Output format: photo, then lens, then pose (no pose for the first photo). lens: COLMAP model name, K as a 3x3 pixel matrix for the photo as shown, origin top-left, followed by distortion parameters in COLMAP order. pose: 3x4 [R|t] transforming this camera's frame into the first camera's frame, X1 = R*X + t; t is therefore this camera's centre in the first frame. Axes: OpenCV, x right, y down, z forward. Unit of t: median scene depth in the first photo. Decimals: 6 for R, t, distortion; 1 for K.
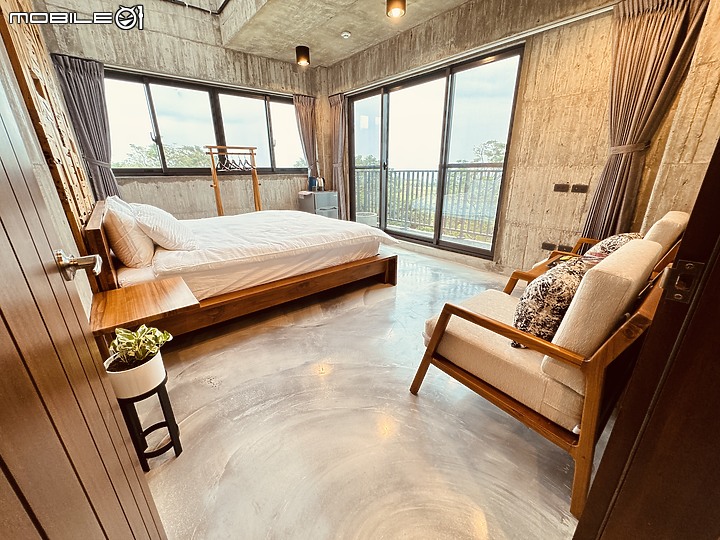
lens RADIAL K [[286.3, 0, 360.0], [0, 286.3, 270.0], [0, 0, 1]] dist [-0.000806, -0.000093]
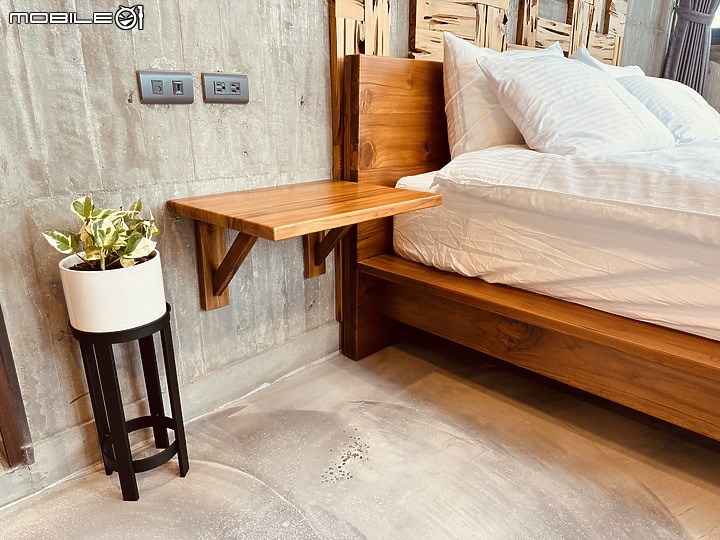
lens RADIAL K [[507.8, 0, 360.0], [0, 507.8, 270.0], [0, 0, 1]] dist [0.002271, -0.000668]
pose [[0.090721, 0.318378, -0.943613, 0.030141], [-0.326335, 0.904708, 0.273877, -0.021097], [0.940891, 0.283087, 0.185974, 0.446202]]
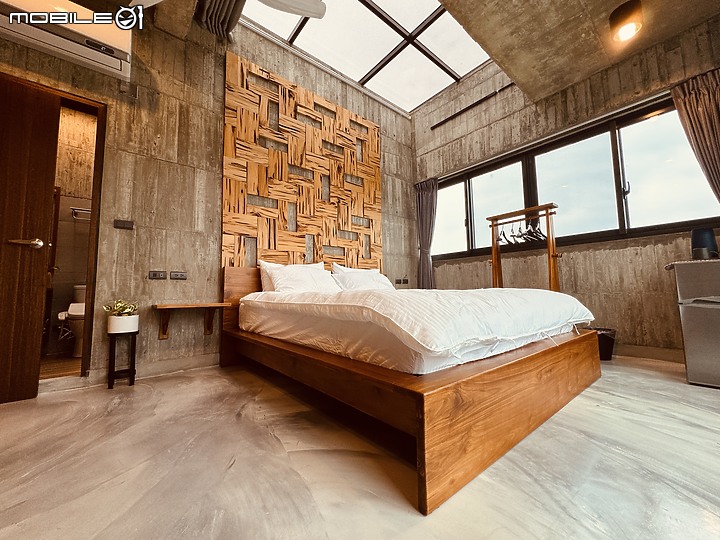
lens RADIAL K [[286.3, 0, 360.0], [0, 286.3, 270.0], [0, 0, 1]] dist [-0.000806, -0.000093]
pose [[-0.002768, -0.073993, -0.997255, 0.408678], [-0.315038, 0.946542, -0.069355, -0.125877], [0.949075, 0.313981, -0.025931, 0.879537]]
